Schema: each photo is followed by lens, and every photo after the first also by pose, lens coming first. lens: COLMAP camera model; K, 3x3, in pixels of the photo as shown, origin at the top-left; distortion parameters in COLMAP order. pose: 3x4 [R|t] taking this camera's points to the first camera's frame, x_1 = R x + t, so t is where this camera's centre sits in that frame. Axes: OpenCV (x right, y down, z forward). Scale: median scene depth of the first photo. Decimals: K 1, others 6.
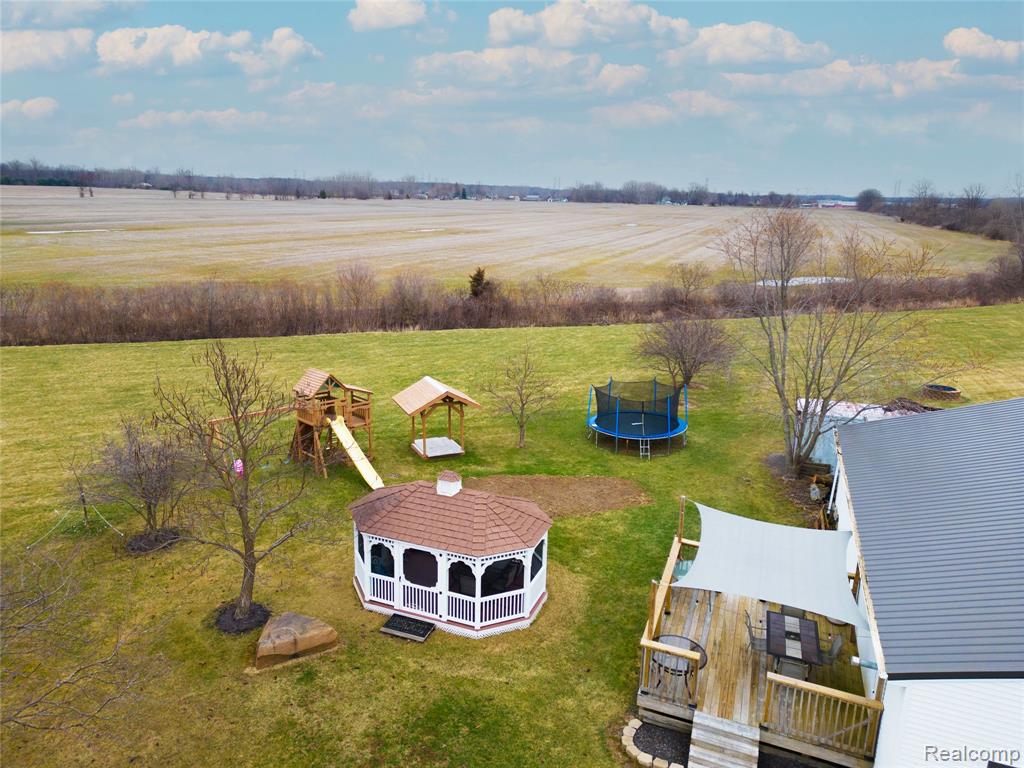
lens RADIAL K [[707.4, 0, 510.2], [0, 707.4, 382.8], [0, 0, 1]] dist [0.098294, -0.102571]
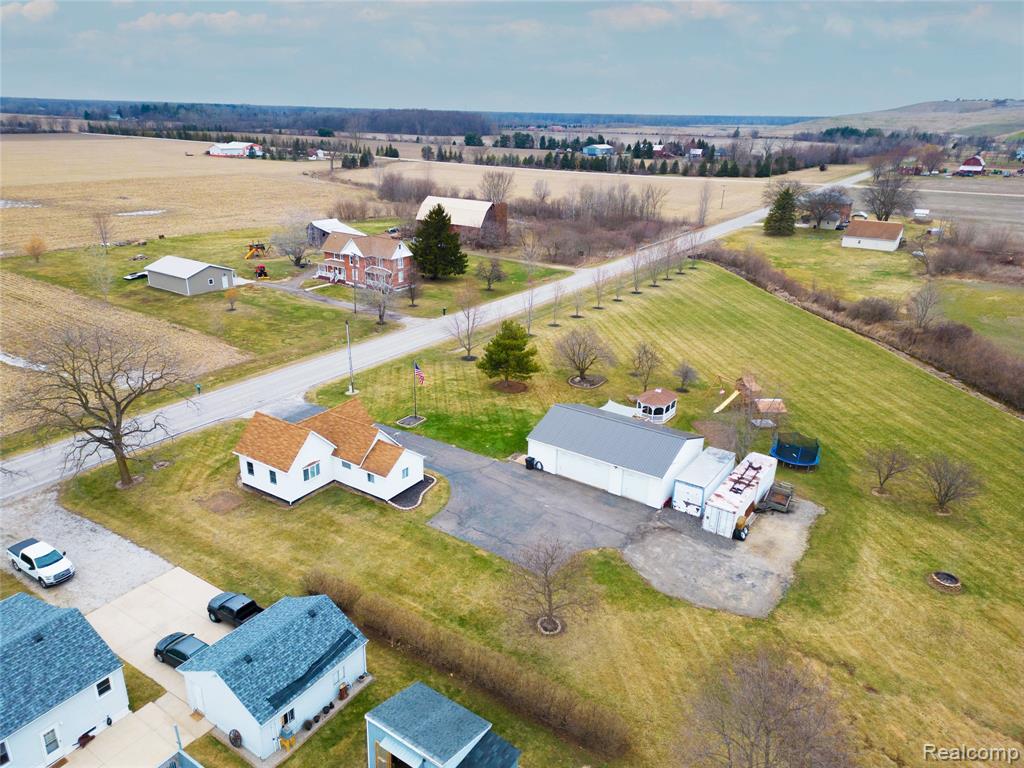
lens RADIAL K [[707.4, 0, 510.2], [0, 707.4, 382.8], [0, 0, 1]] dist [0.098294, -0.102571]
pose [[-0.229329, 0.313765, -0.921390, 0.766202], [-0.277237, 0.886352, 0.370836, -0.232648], [0.933032, 0.340487, -0.116279, 0.126170]]
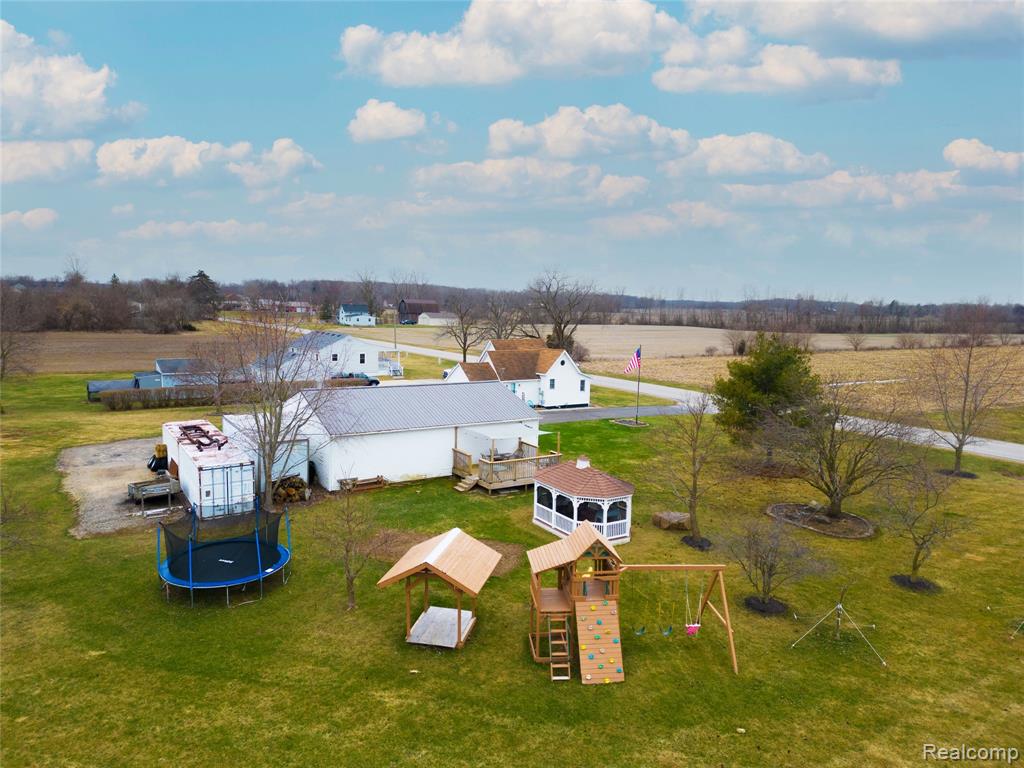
lens RADIAL K [[707.4, 0, 510.2], [0, 707.4, 382.8], [0, 0, 1]] dist [0.098294, -0.102571]
pose [[-0.806845, -0.117164, 0.579028, -0.180966], [0.105115, 0.936023, 0.335873, -0.126301], [-0.581336, 0.331862, -0.742910, 0.453053]]
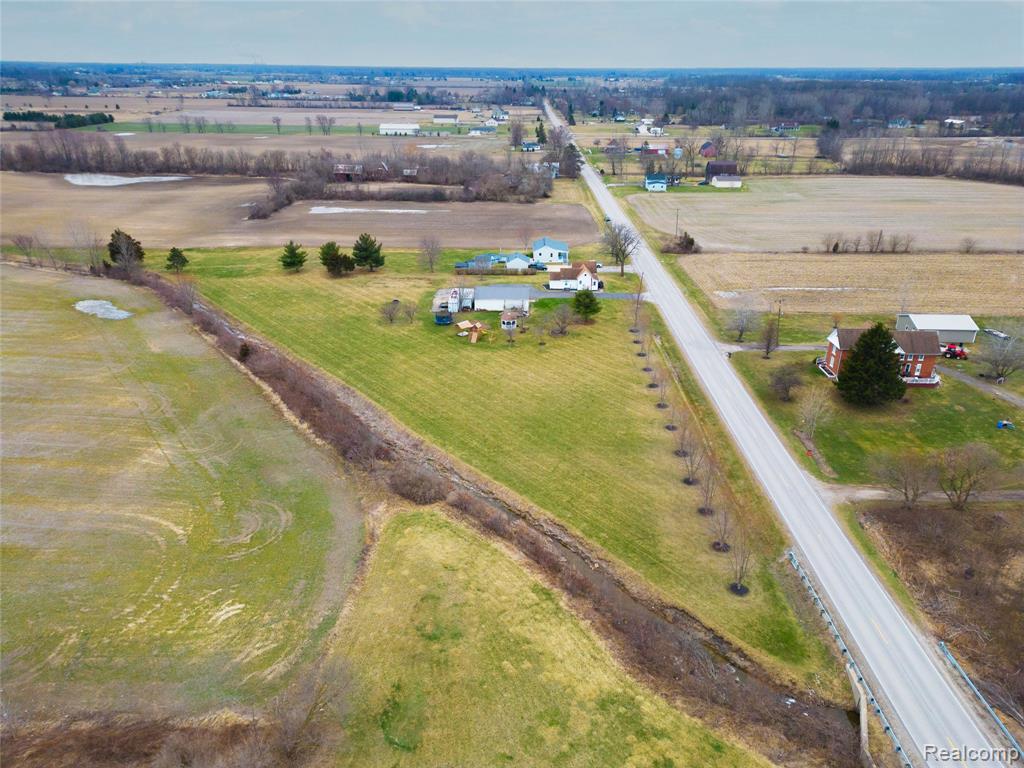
lens RADIAL K [[707.4, 0, 510.2], [0, 707.4, 382.8], [0, 0, 1]] dist [0.098294, -0.102571]
pose [[-0.332850, -0.407071, 0.850590, -1.508785], [0.229258, 0.840027, 0.491728, -0.656287], [-0.914687, 0.358676, -0.186279, 0.561077]]
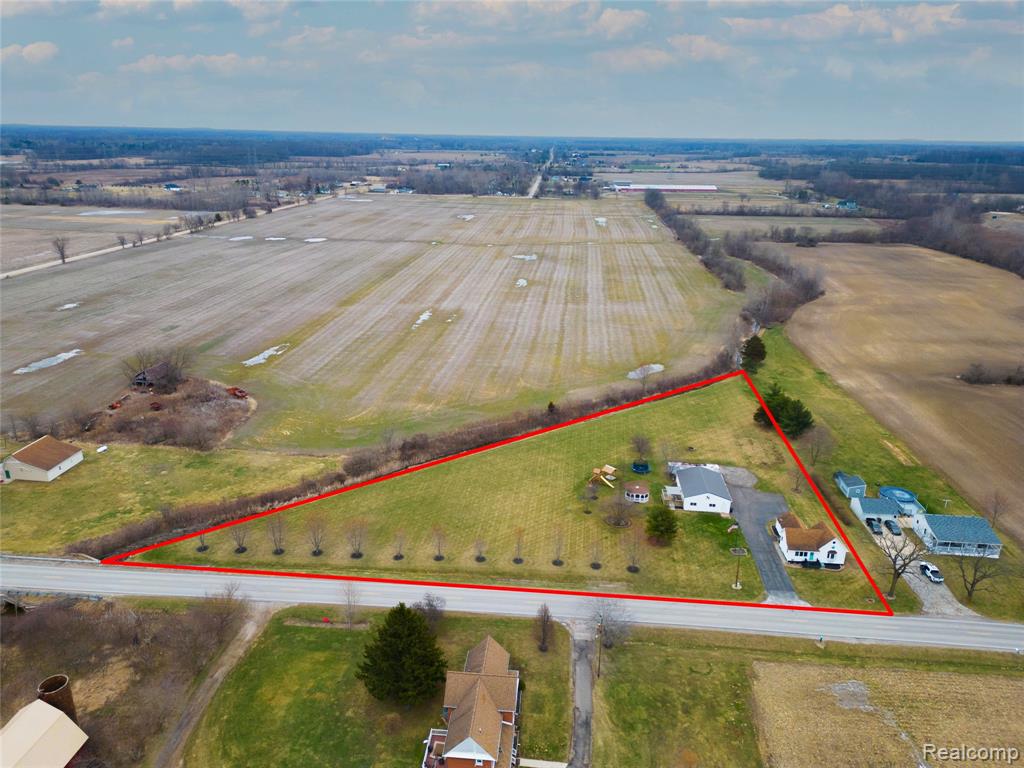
lens RADIAL K [[707.4, 0, 510.2], [0, 707.4, 382.8], [0, 0, 1]] dist [0.098294, -0.102571]
pose [[0.963887, -0.099637, 0.246970, -0.693250], [0.079411, 0.992719, 0.090569, -0.389870], [-0.254196, -0.067686, 0.964781, -1.327108]]
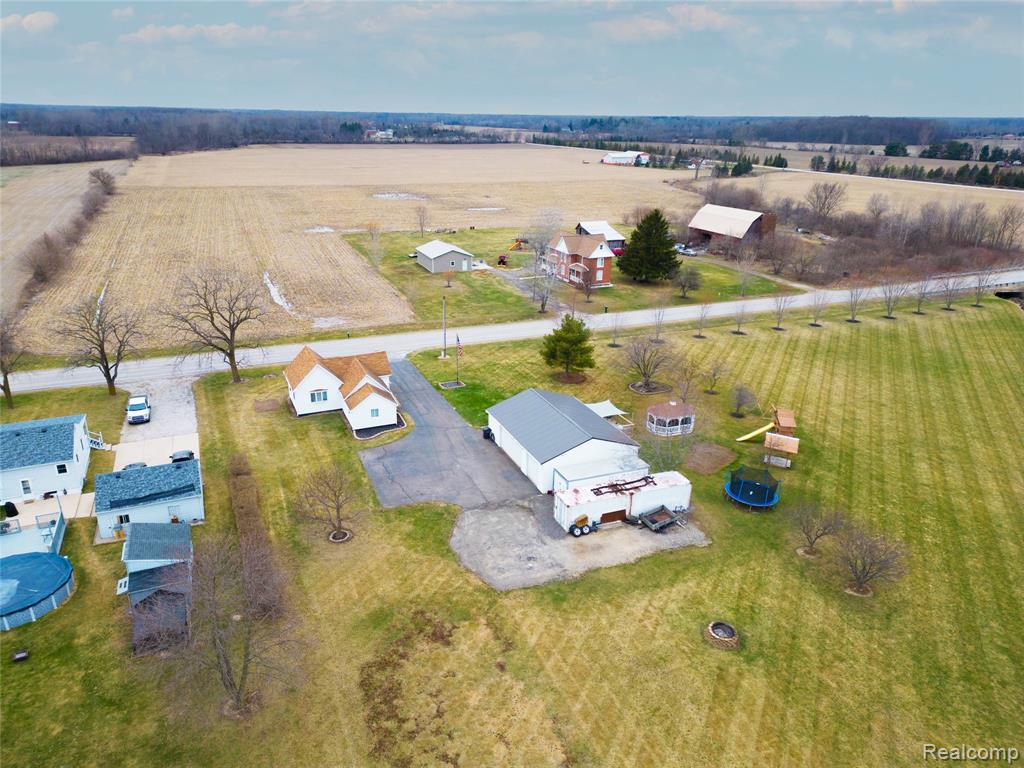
lens RADIAL K [[707.4, 0, 510.2], [0, 707.4, 382.8], [0, 0, 1]] dist [0.098294, -0.102571]
pose [[-0.721367, 0.207944, -0.660597, 0.631828], [-0.211082, 0.842457, 0.495691, -0.344385], [0.659601, 0.497016, -0.563828, 0.508132]]
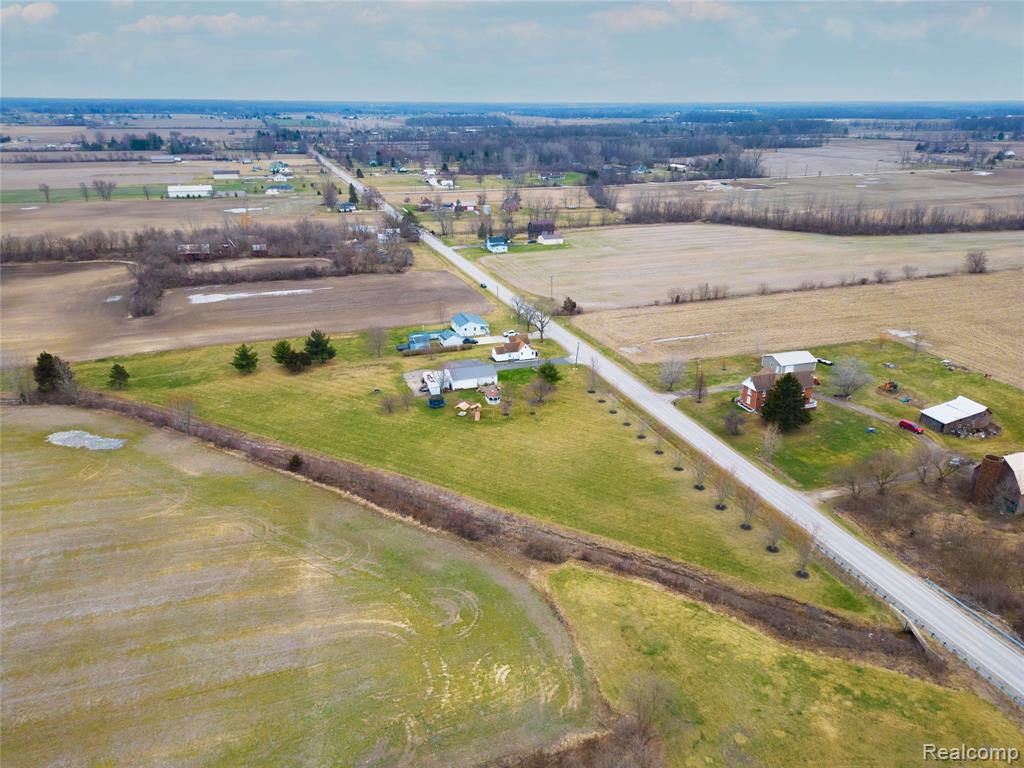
lens RADIAL K [[707.4, 0, 510.2], [0, 707.4, 382.8], [0, 0, 1]] dist [0.098294, -0.102571]
pose [[-0.637817, -0.309565, 0.705237, -1.443073], [0.179242, 0.830865, 0.526817, -1.028564], [-0.749040, 0.462421, -0.474453, 1.088535]]
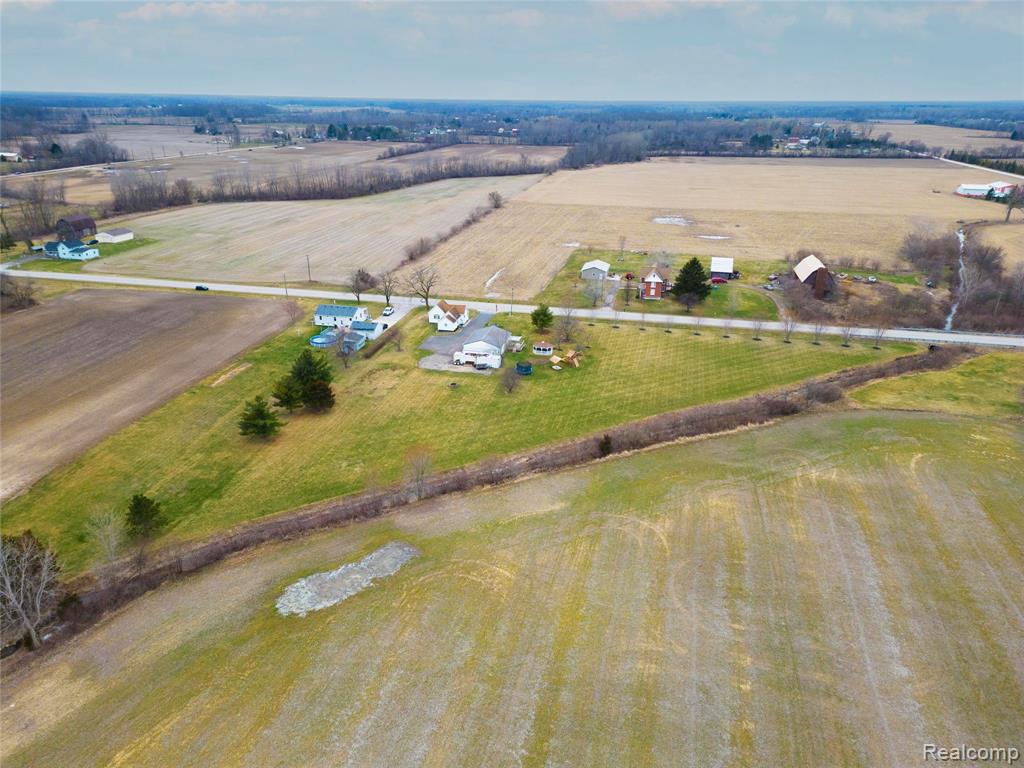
lens RADIAL K [[707.4, 0, 510.2], [0, 707.4, 382.8], [0, 0, 1]] dist [0.098294, -0.102571]
pose [[-0.988458, 0.020073, -0.150162, 0.366495], [-0.073418, 0.803545, 0.590699, -1.021392], [0.132520, 0.594906, -0.792796, 1.786526]]
